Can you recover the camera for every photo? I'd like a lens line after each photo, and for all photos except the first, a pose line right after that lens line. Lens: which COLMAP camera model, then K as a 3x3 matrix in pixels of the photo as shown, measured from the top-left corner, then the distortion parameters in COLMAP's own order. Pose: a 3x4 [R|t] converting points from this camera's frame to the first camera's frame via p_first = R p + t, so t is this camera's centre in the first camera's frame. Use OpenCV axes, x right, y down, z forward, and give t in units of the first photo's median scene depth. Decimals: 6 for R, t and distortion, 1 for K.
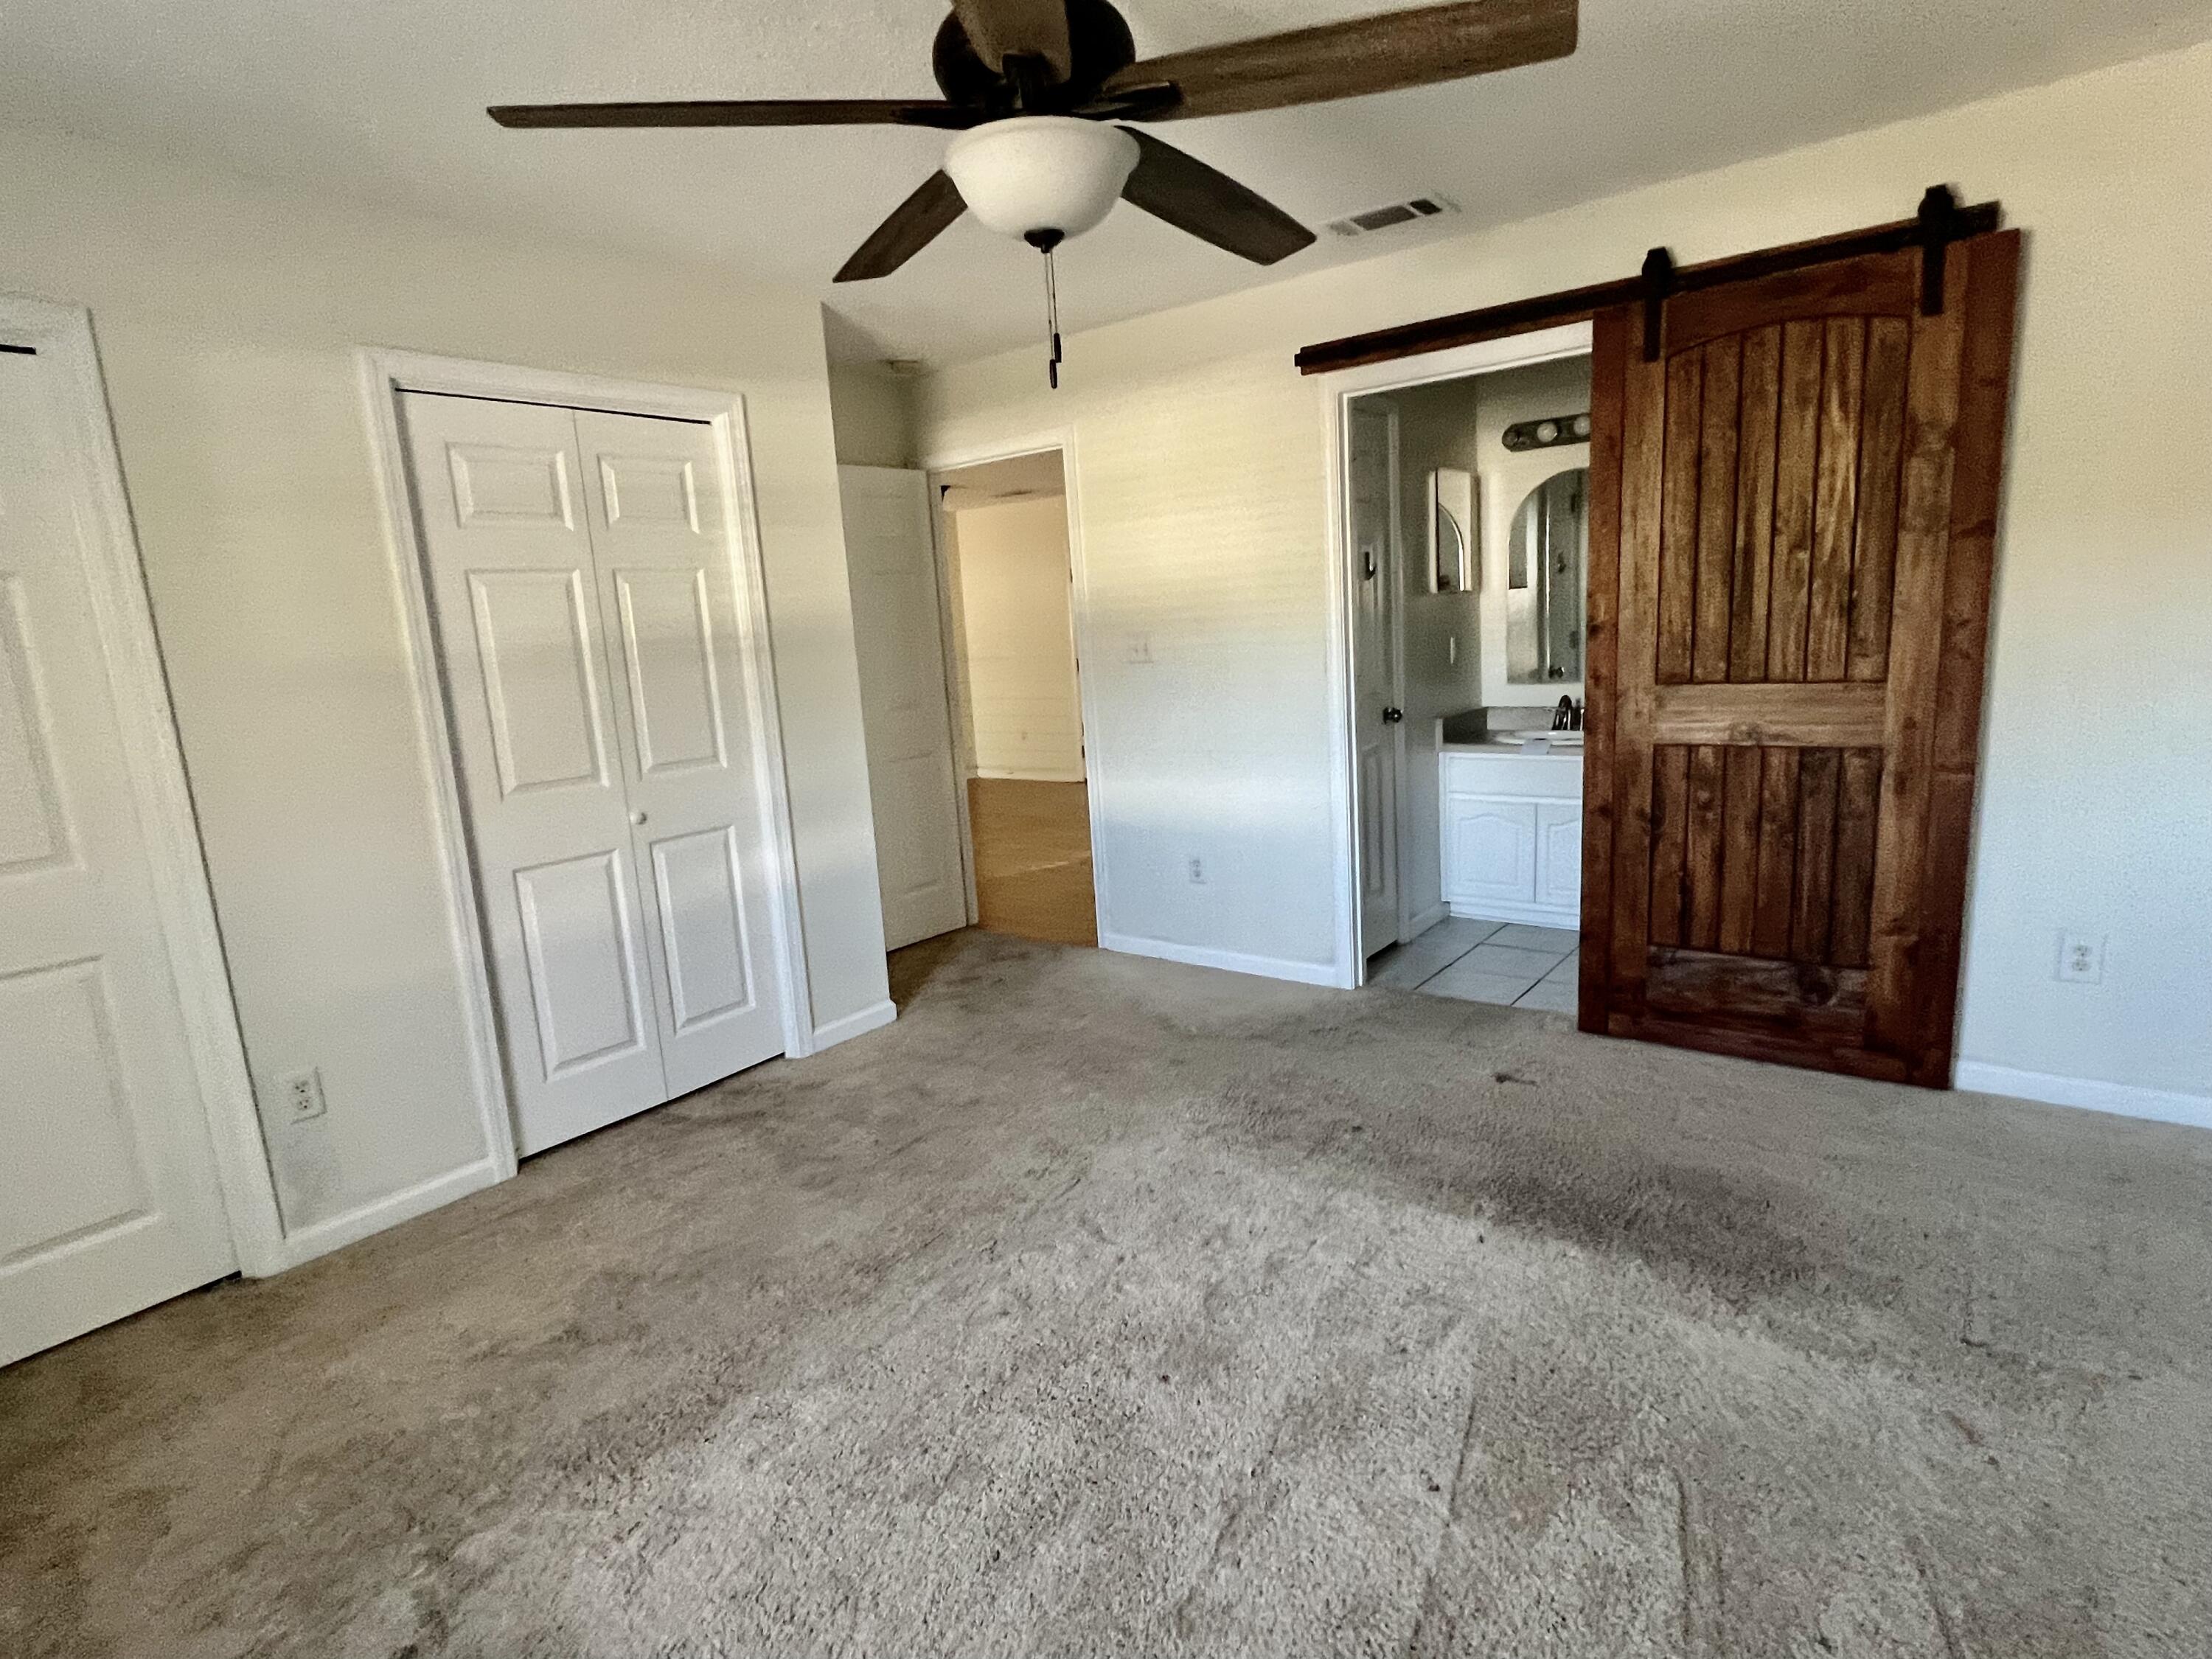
lens RADIAL K [[1143.6, 0, 1106.0], [0, 1143.6, 829.5], [0, 0, 1]] dist [0.002354, -0.000332]
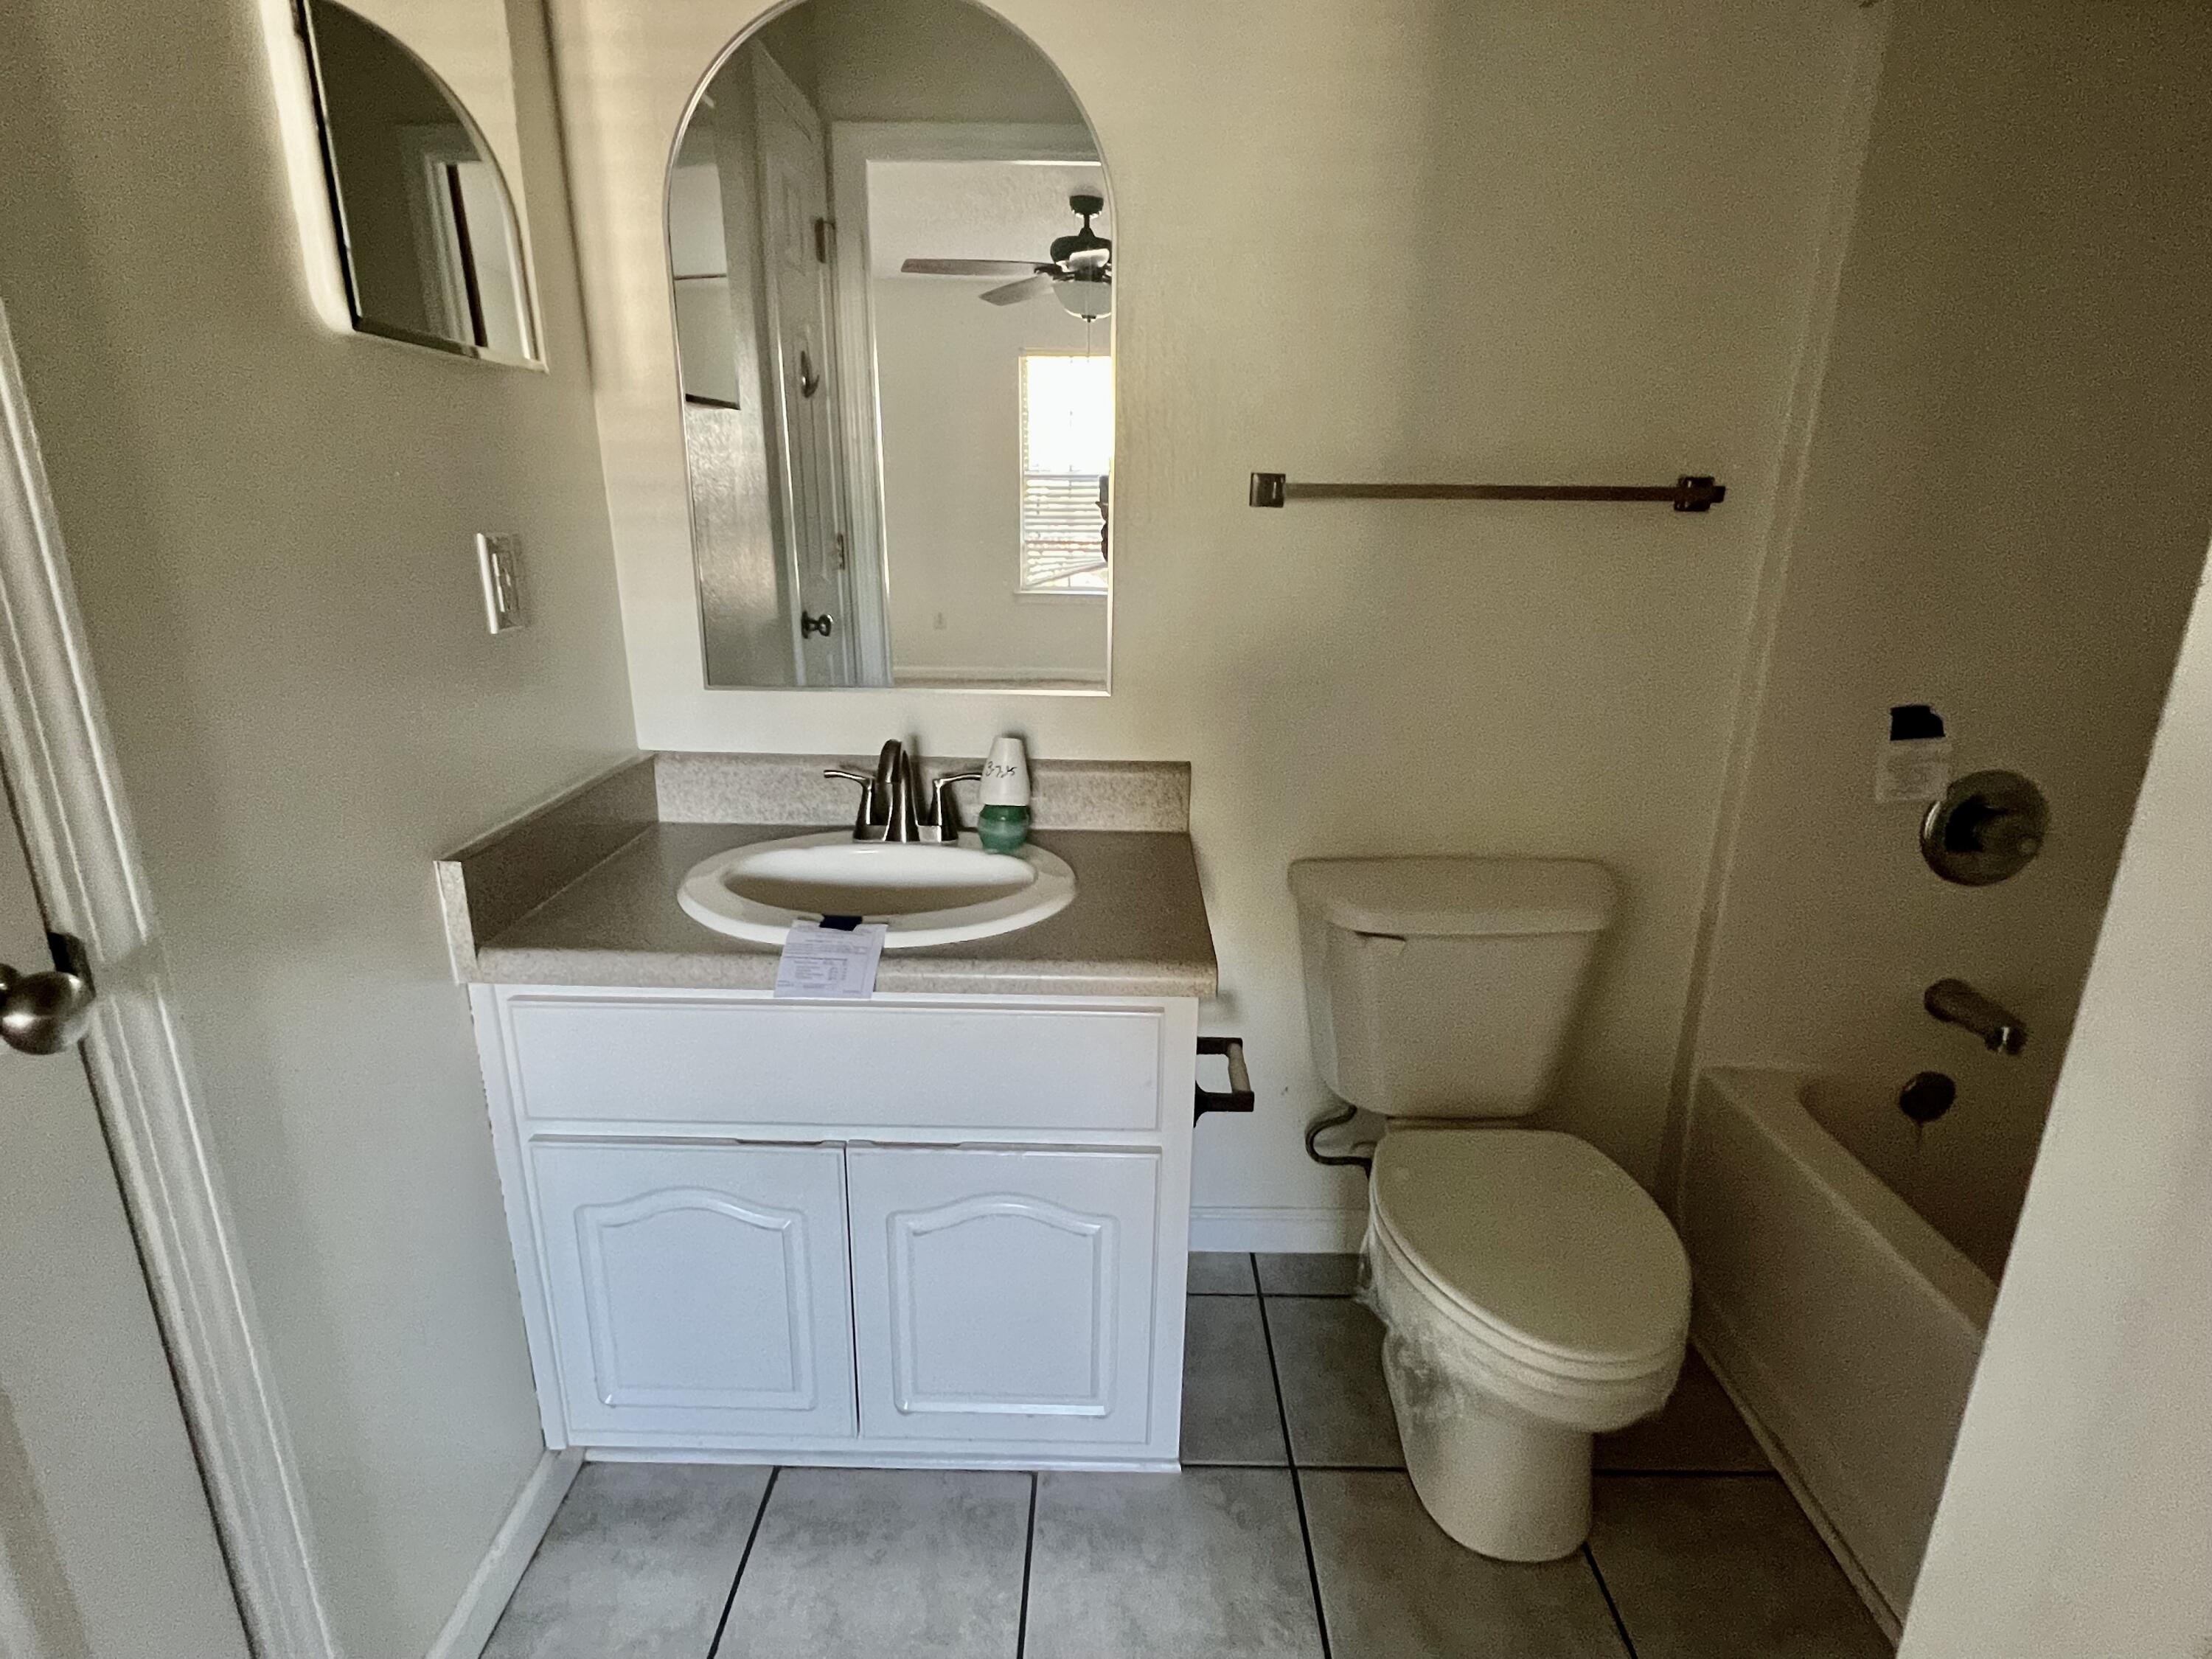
lens RADIAL K [[1143.6, 0, 1106.0], [0, 1143.6, 829.5], [0, 0, 1]] dist [0.002354, -0.000332]
pose [[0.792894, -0.108310, 0.599656, 0.238179], [0.054366, 0.992726, 0.107422, -0.114306], [-0.606929, -0.052573, 0.793015, 0.664226]]
